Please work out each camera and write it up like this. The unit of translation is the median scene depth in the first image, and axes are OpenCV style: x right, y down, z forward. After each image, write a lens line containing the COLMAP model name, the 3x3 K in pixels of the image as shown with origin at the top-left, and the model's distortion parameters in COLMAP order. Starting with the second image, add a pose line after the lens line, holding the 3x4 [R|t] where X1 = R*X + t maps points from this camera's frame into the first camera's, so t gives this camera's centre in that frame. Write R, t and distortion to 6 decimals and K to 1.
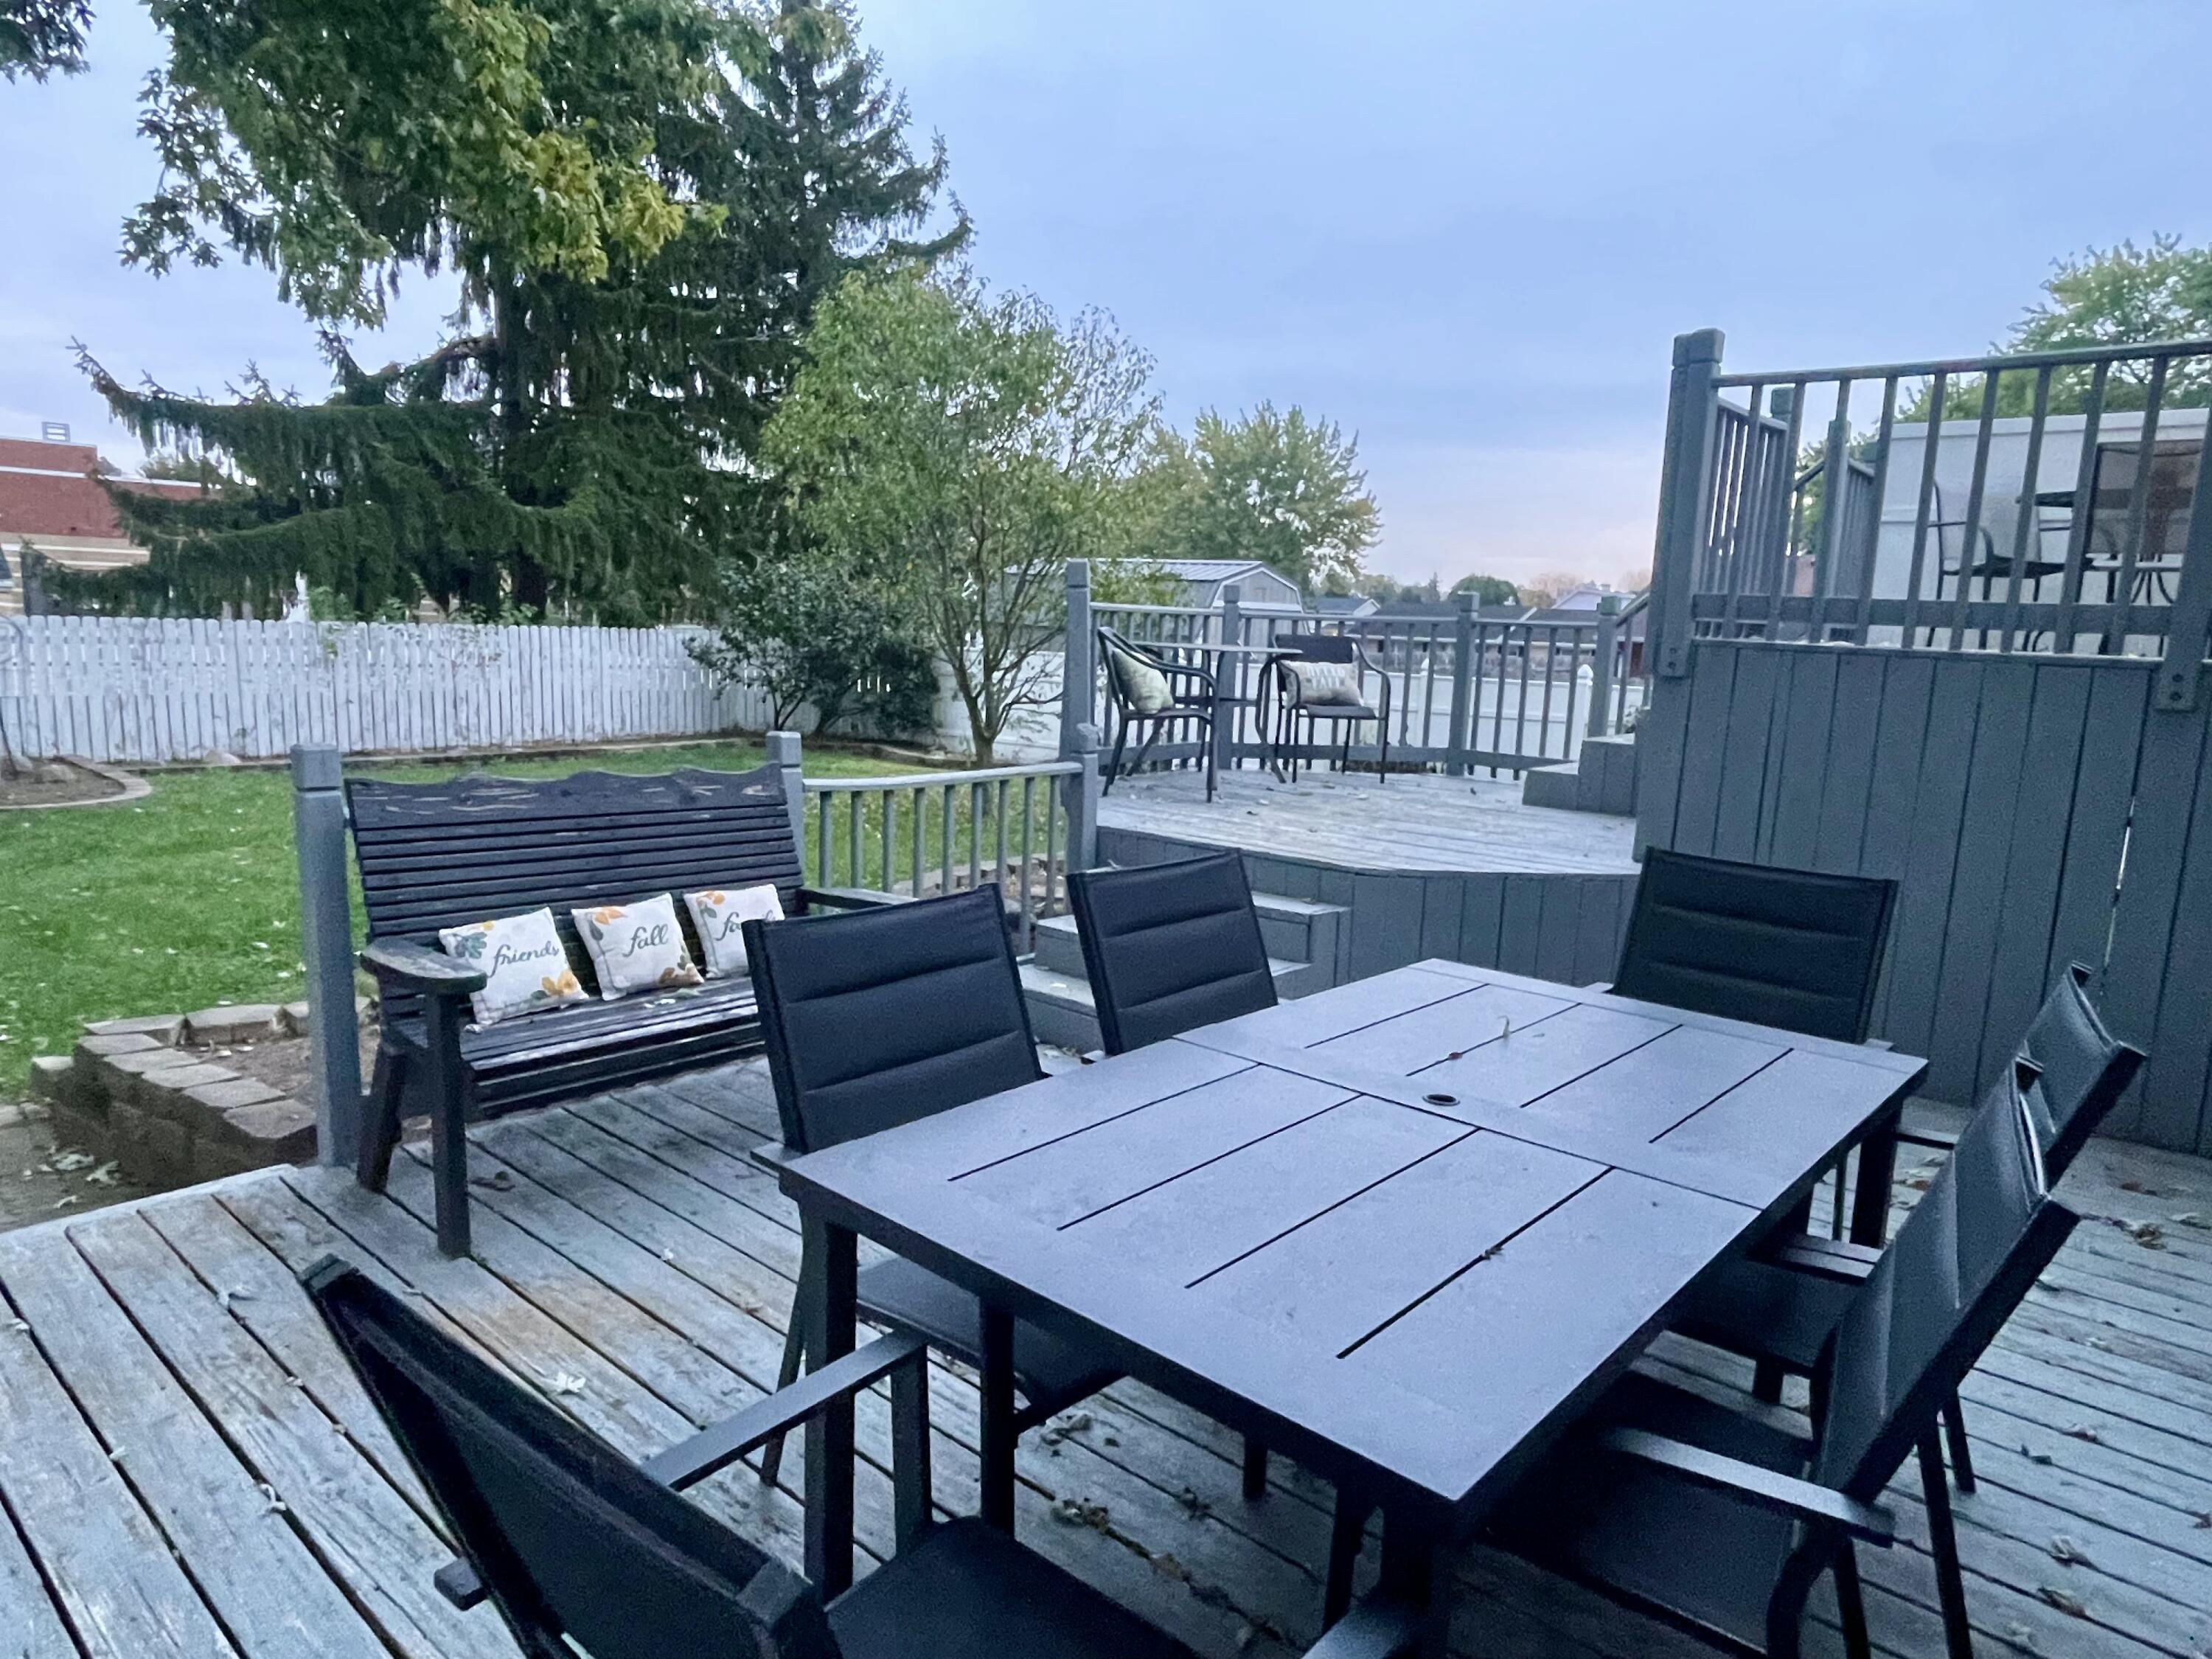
lens RADIAL K [[1365.5, 0, 1105.0], [0, 1365.5, 845.6], [0, 0, 1]] dist [-0.017760, 0.014549]
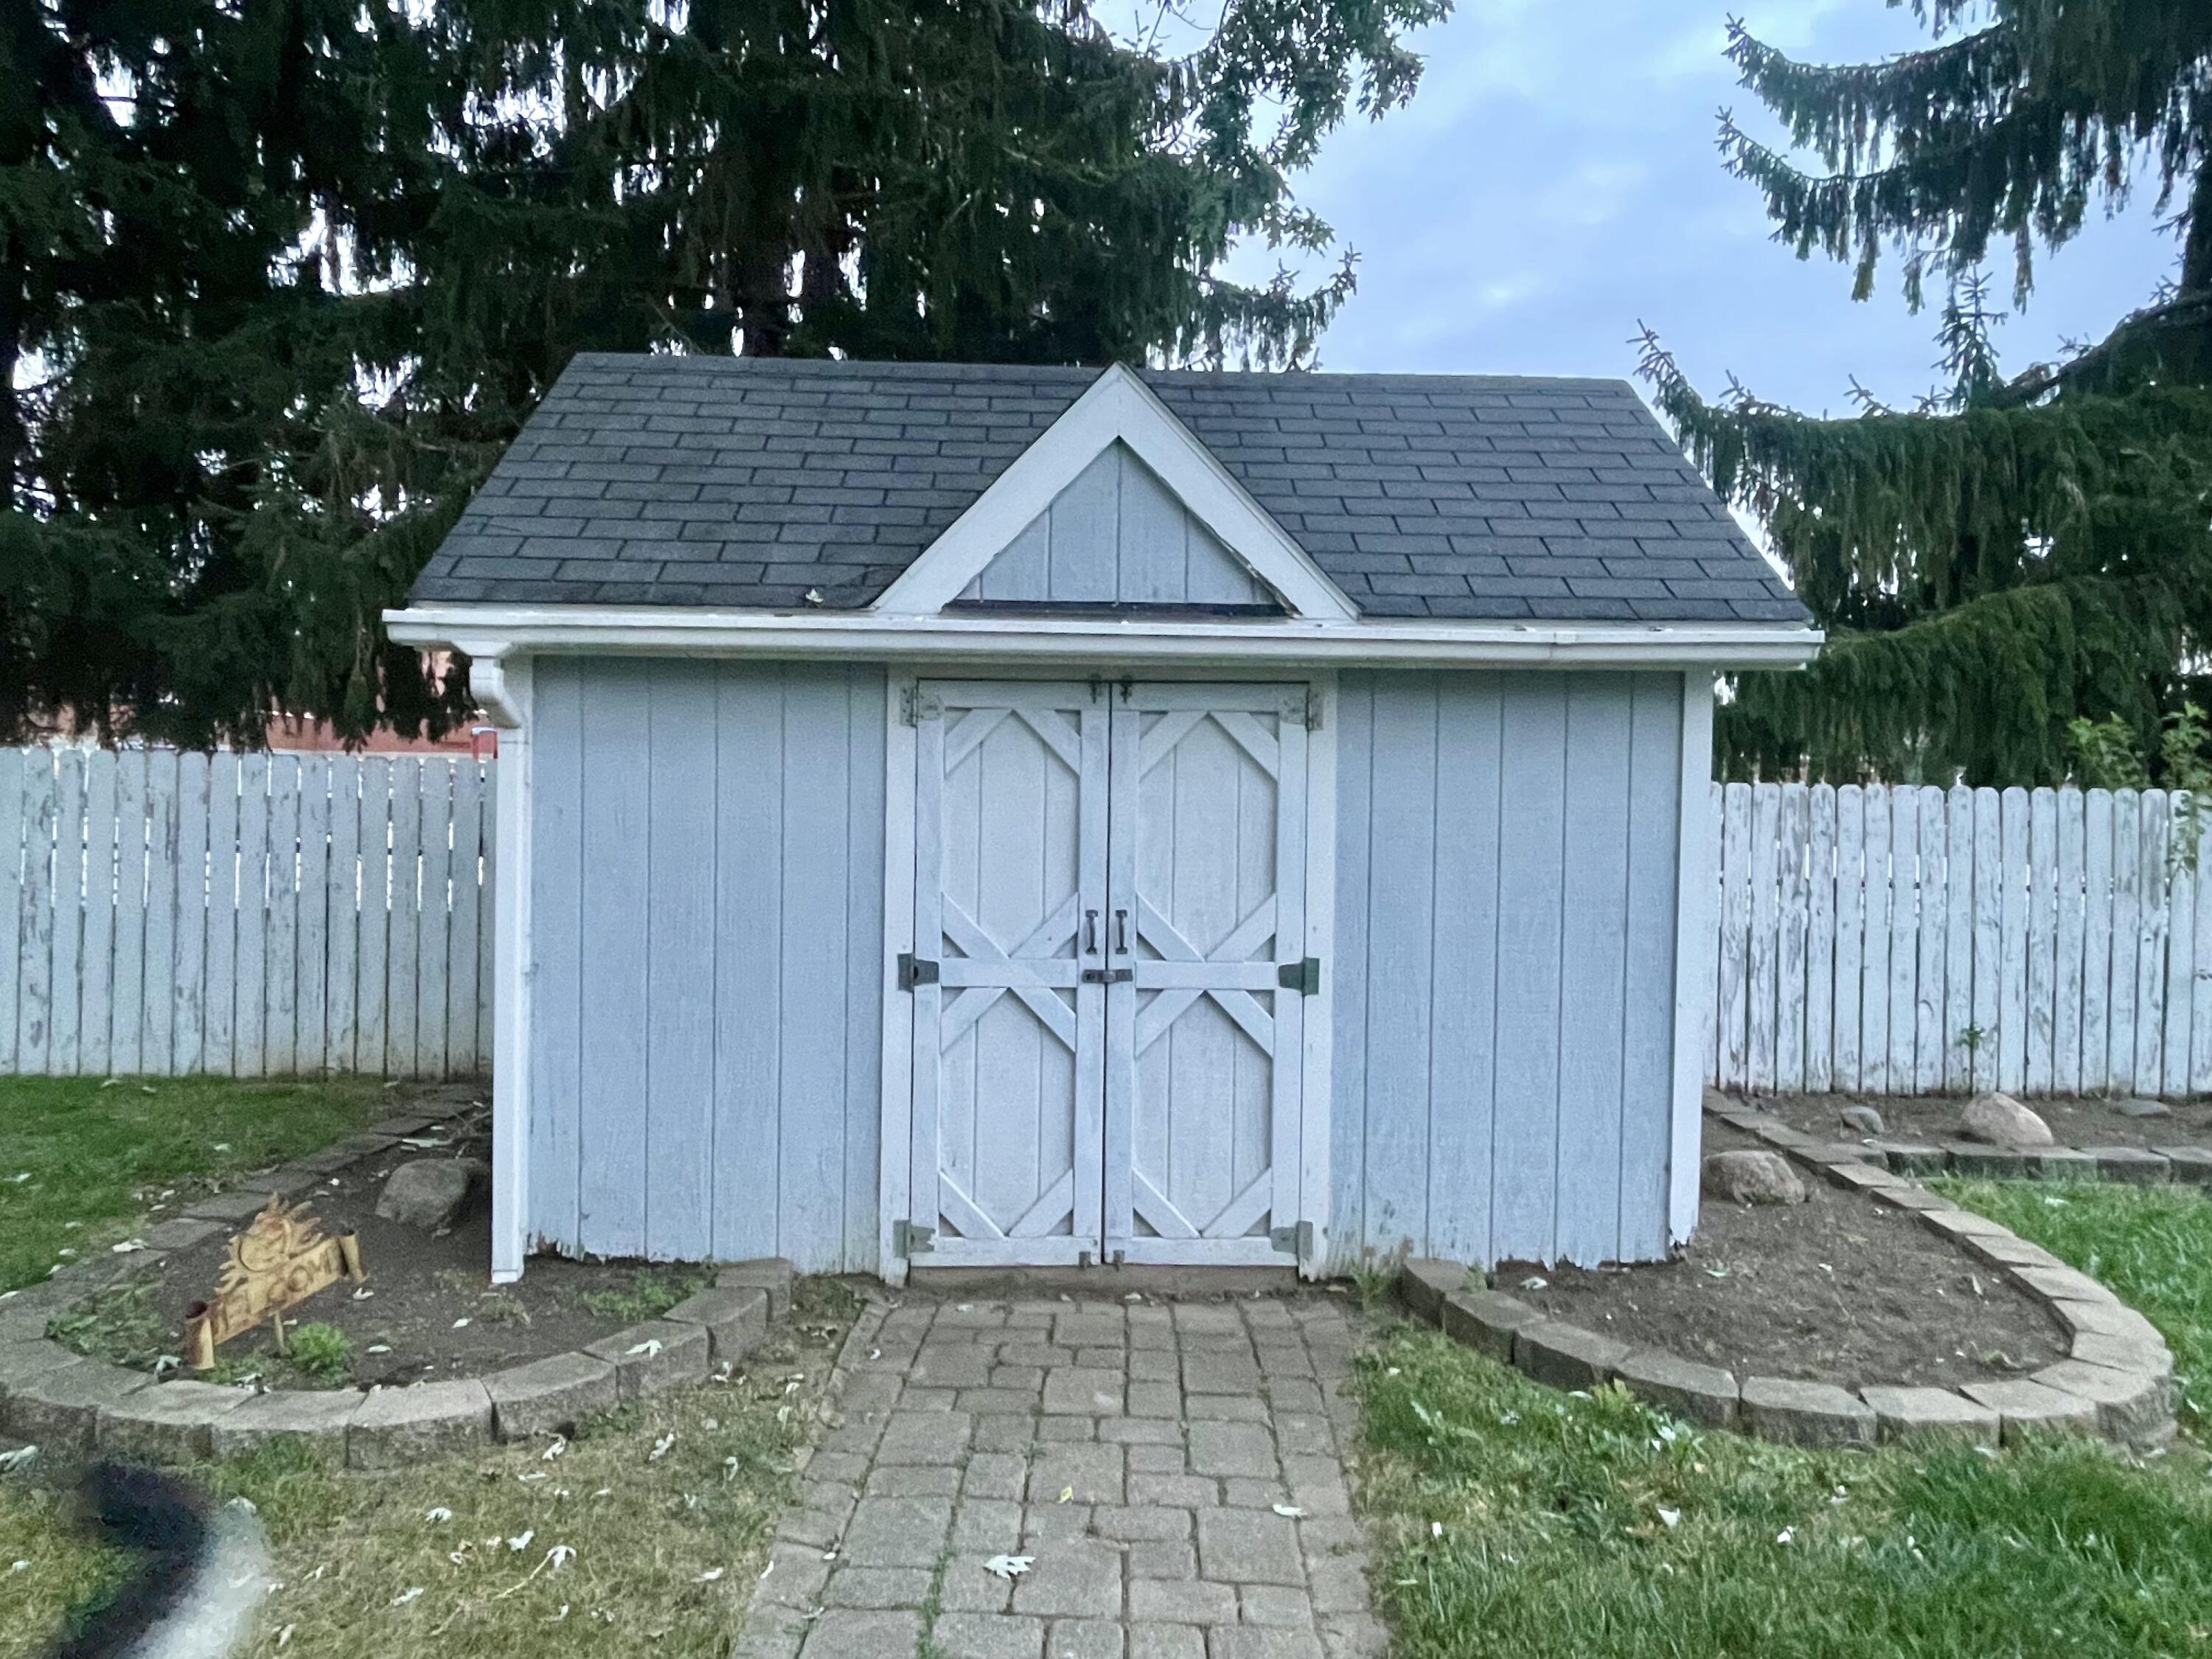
lens RADIAL K [[1365.5, 0, 1107.5], [0, 1365.5, 841.3], [0, 0, 1]] dist [-0.017760, 0.014549]
pose [[0.678376, -0.002431, -0.734711, -0.446072], [-0.112791, 0.987796, -0.107411, -0.060234], [0.726006, 0.155734, 0.669823, 0.437513]]
